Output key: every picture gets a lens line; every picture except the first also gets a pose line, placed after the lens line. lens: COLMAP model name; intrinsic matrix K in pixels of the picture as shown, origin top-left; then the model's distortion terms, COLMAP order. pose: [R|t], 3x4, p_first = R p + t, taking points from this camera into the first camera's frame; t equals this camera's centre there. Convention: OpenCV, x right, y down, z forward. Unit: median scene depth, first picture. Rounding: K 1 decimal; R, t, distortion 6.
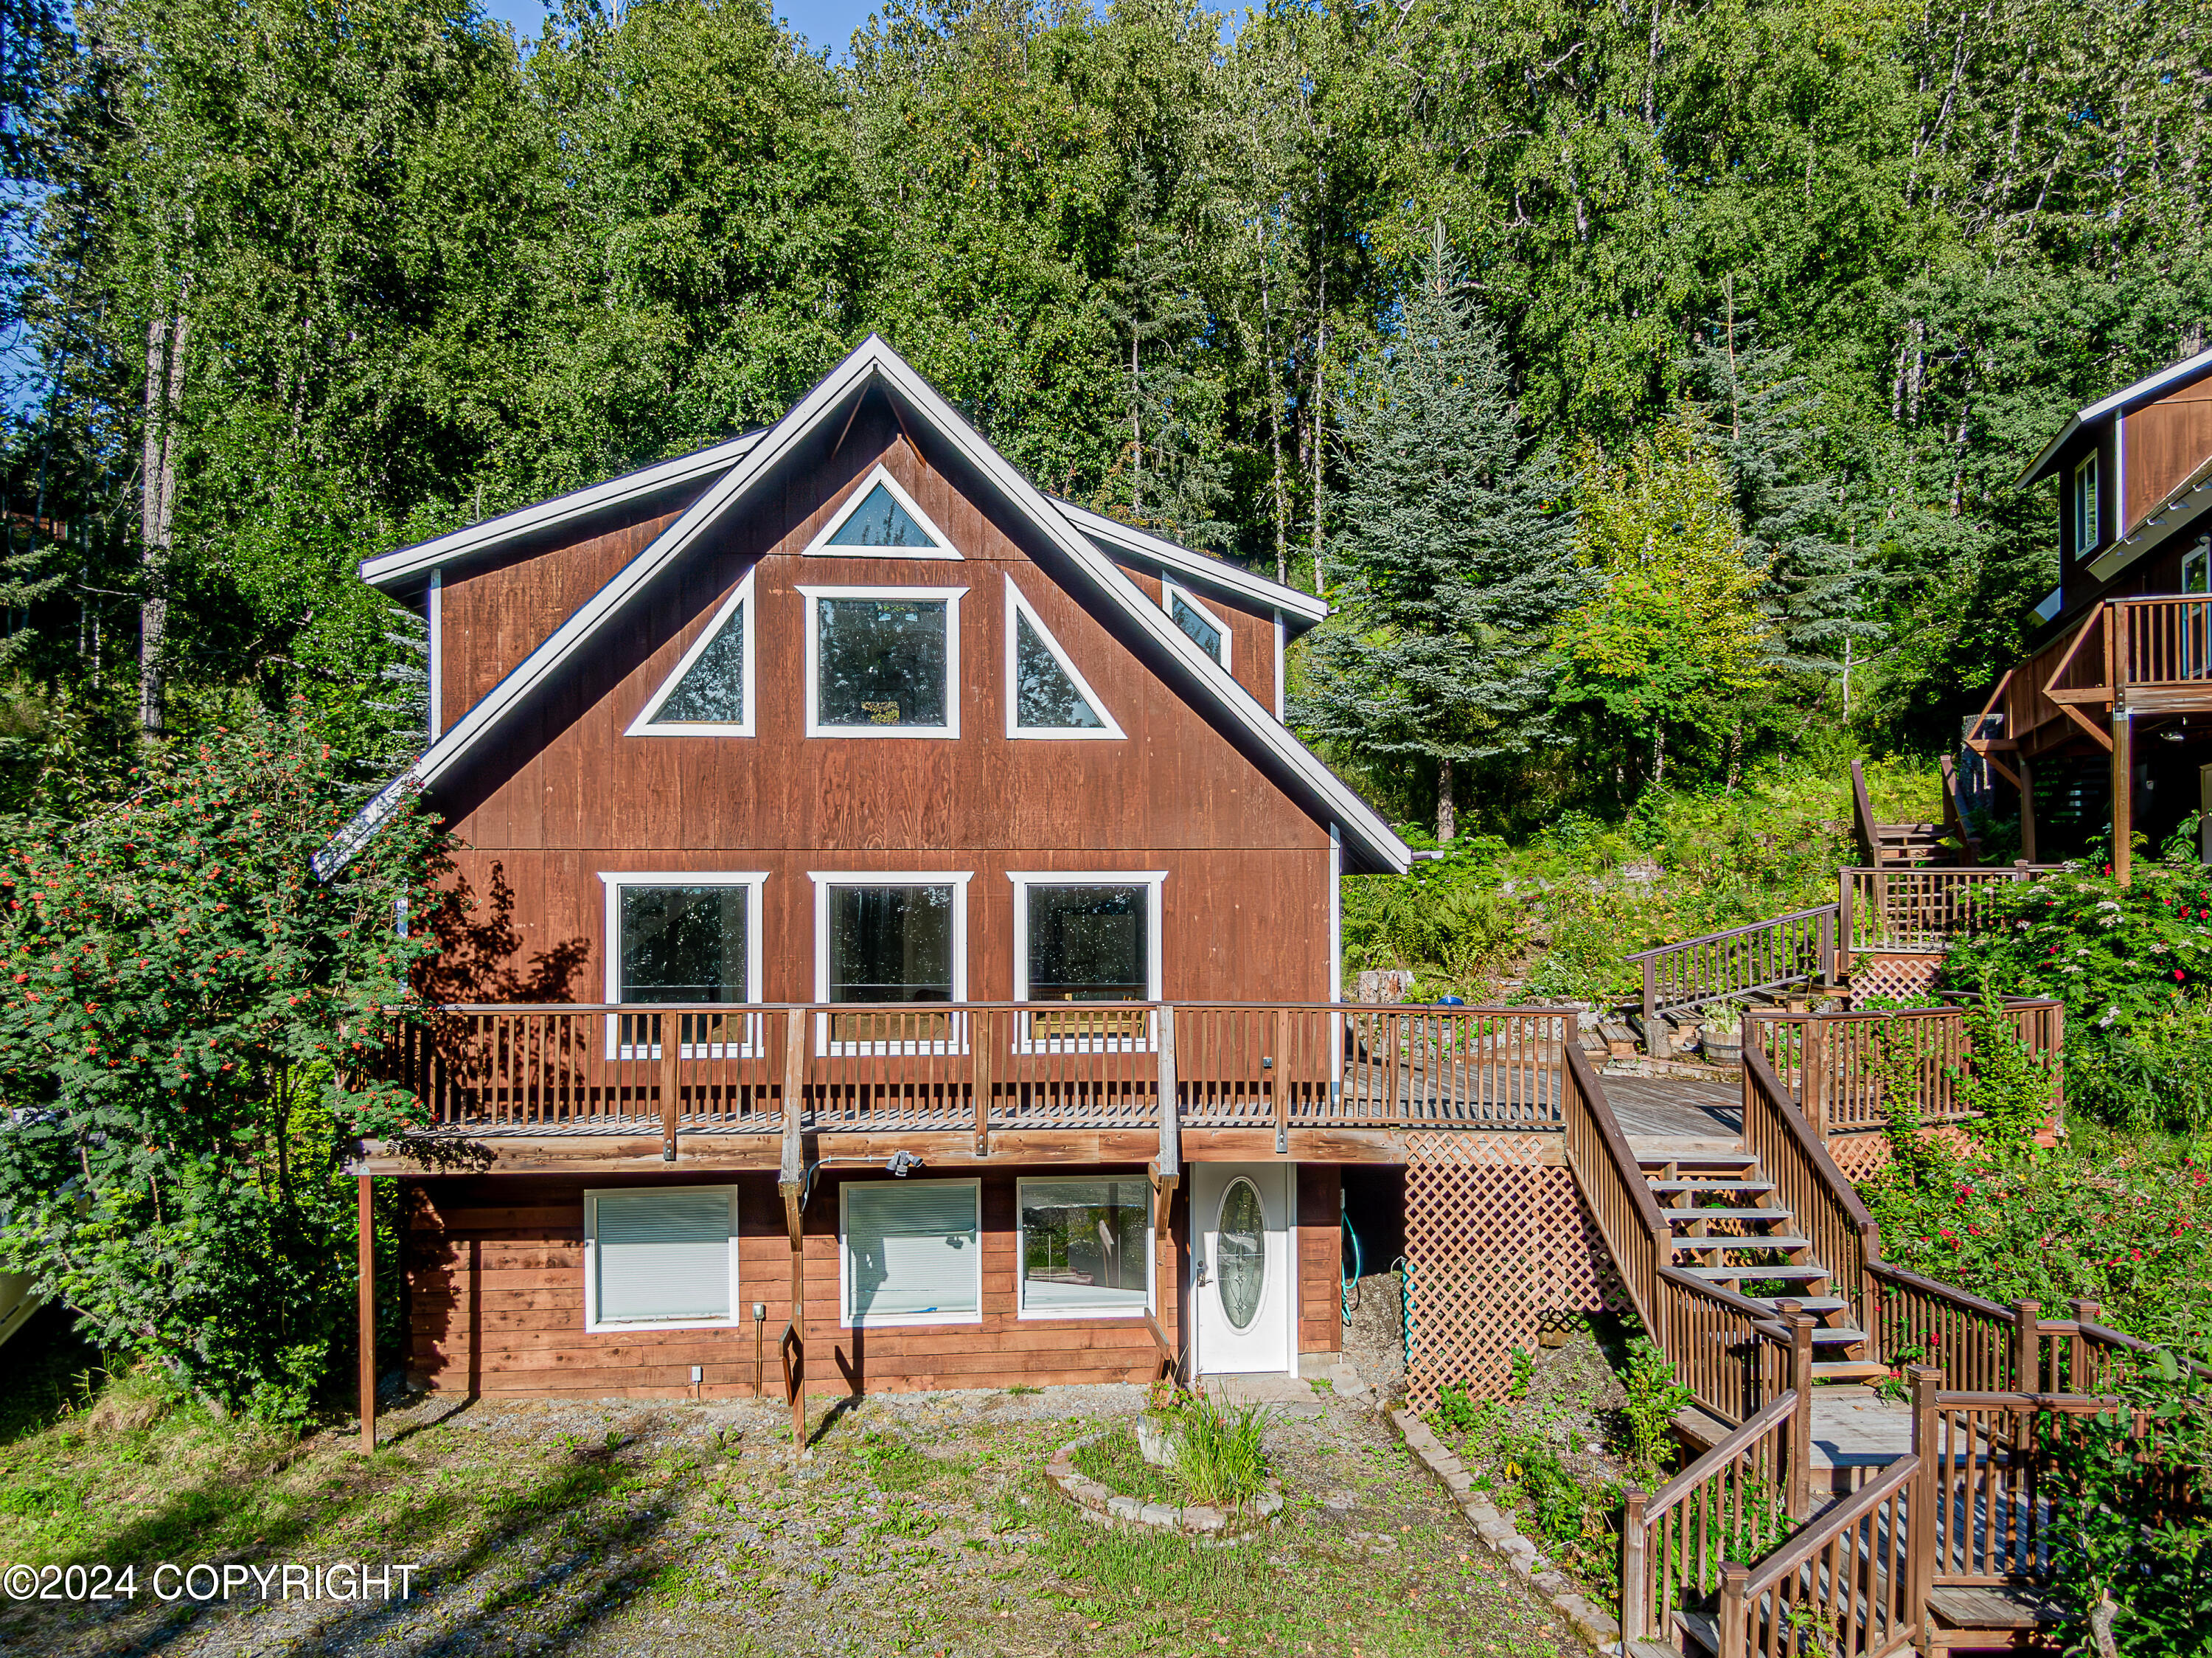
lens RADIAL K [[1820.8, 0, 1095.2], [0, 1820.8, 859.3], [0, 0, 1]] dist [0.013895, -0.003843]
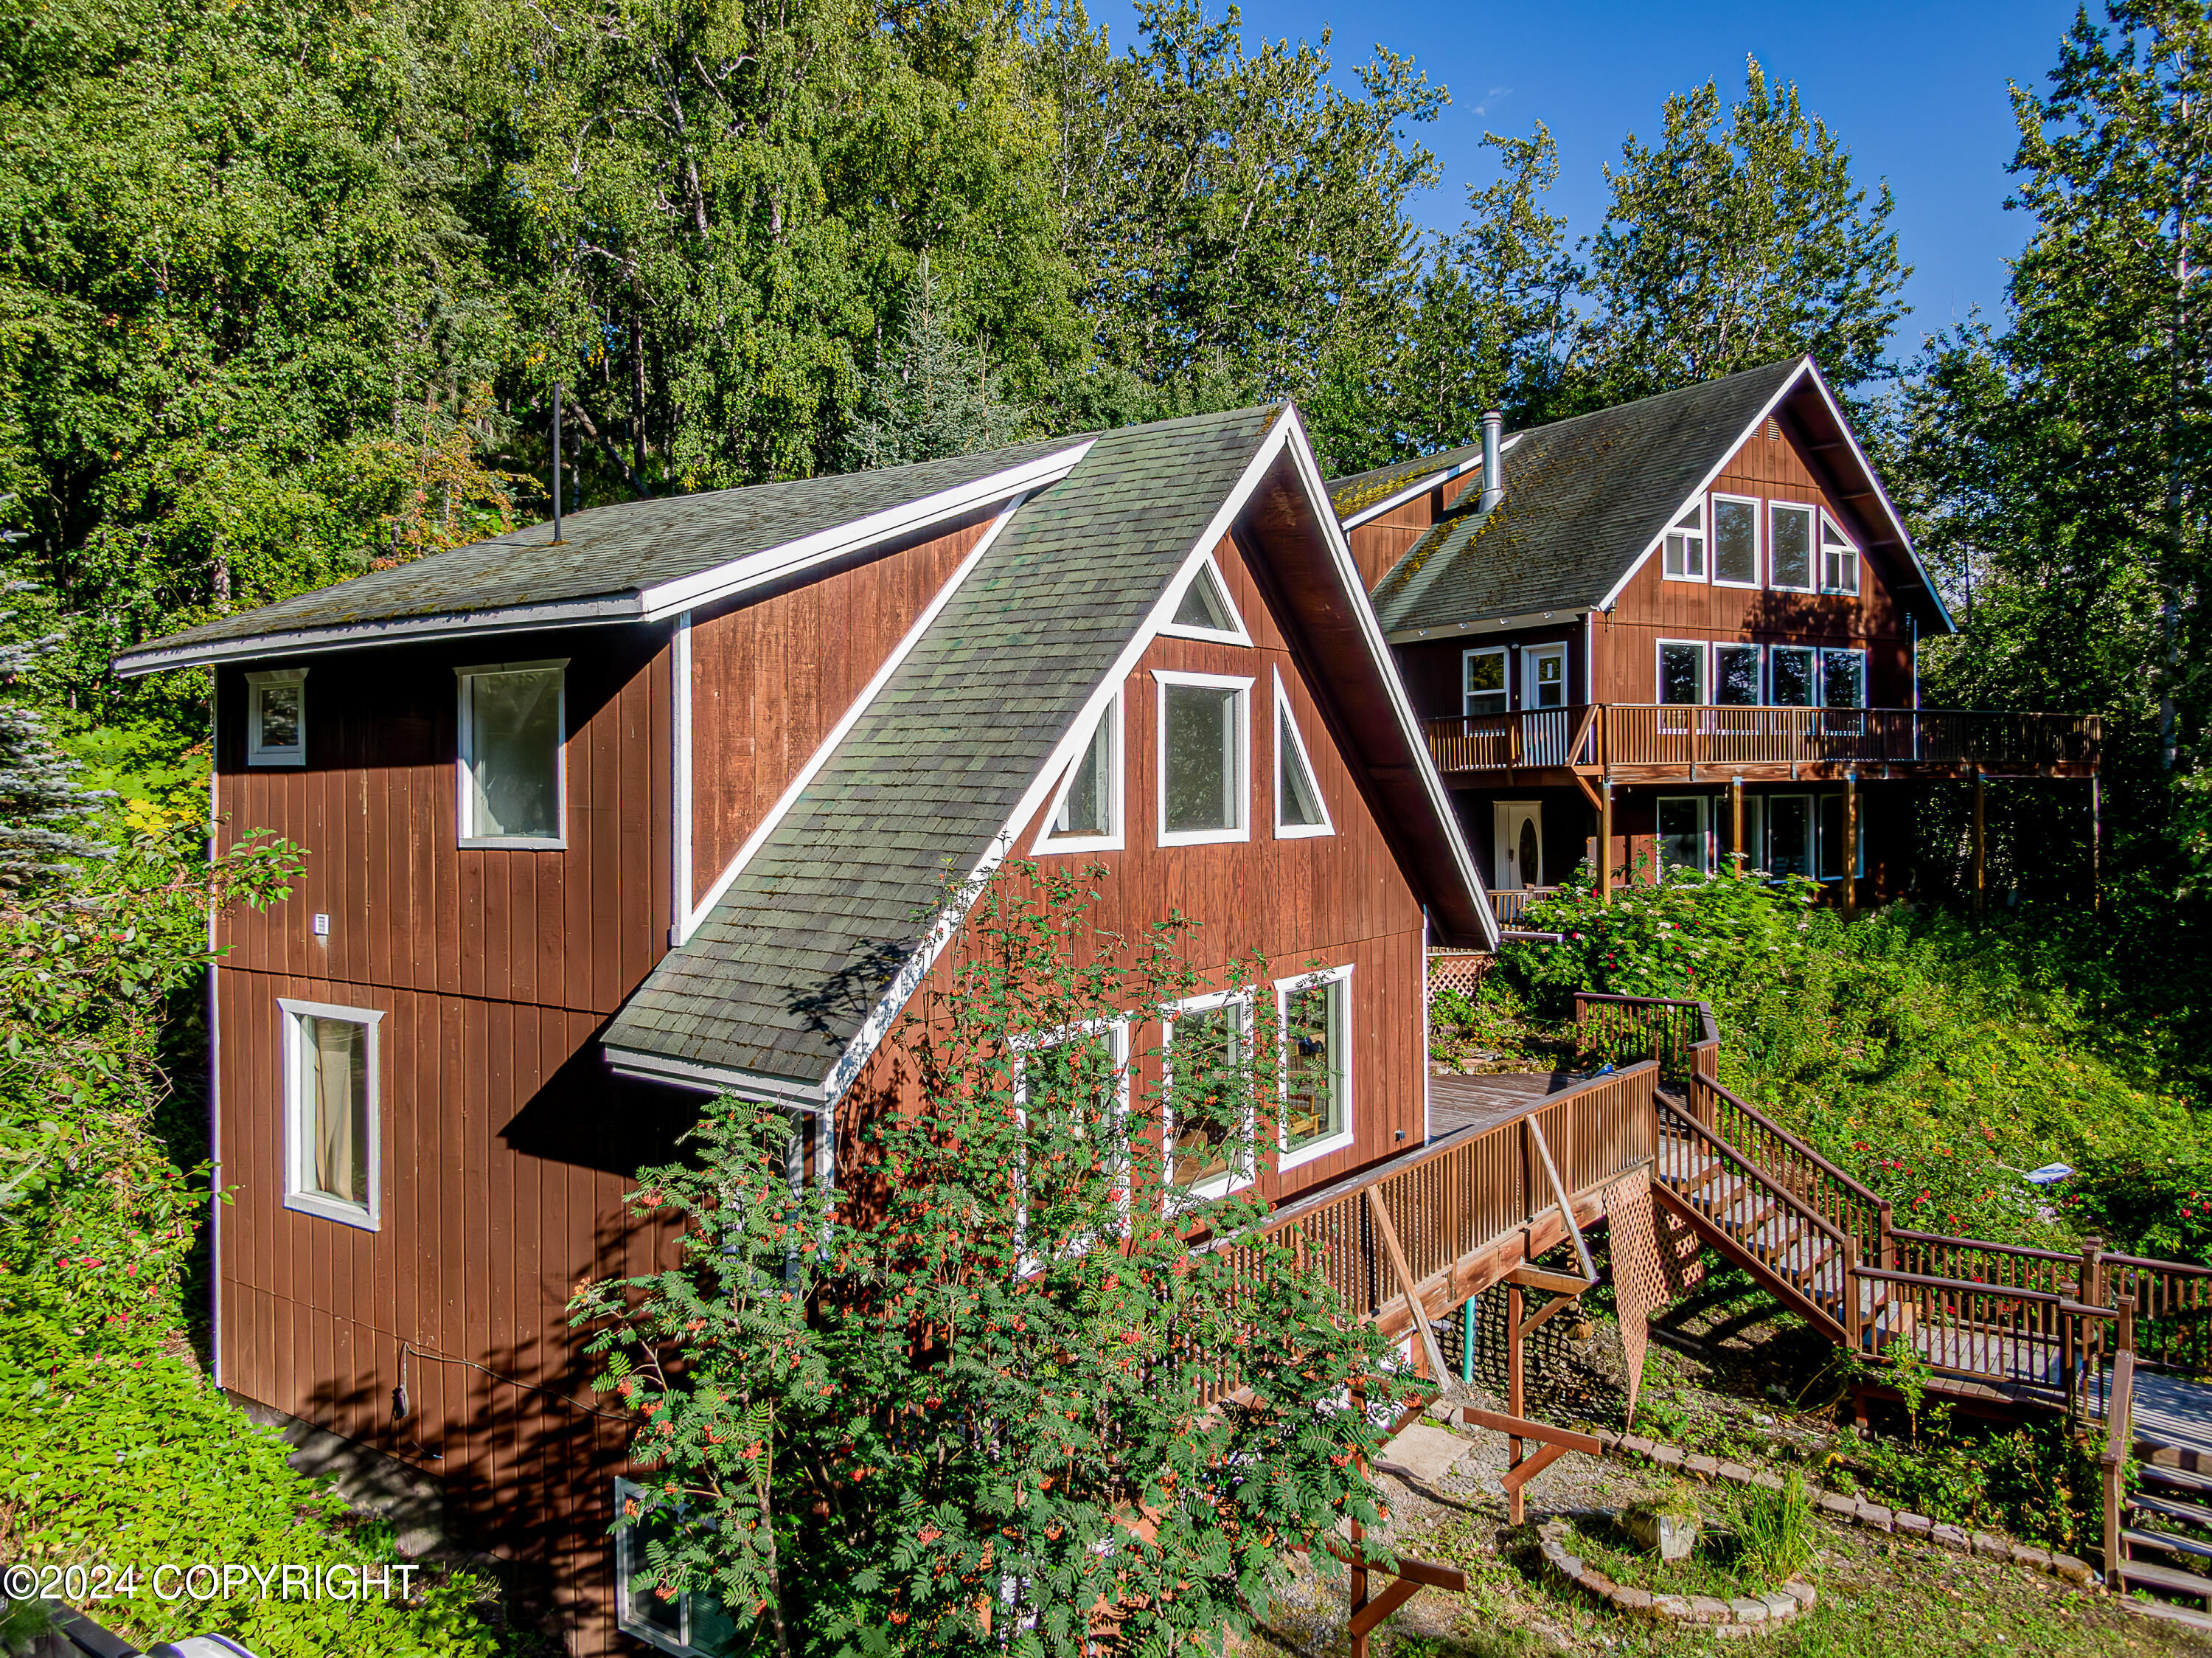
lens RADIAL K [[1608.0, 0, 1102.3], [0, 1608.0, 790.8], [0, 0, 1]] dist [0.040243, -0.065951]
pose [[0.670155, -0.005393, 0.742201, -0.636568], [-0.014179, 0.999698, 0.020066, -0.093570], [-0.742085, -0.023971, 0.669877, 0.443393]]
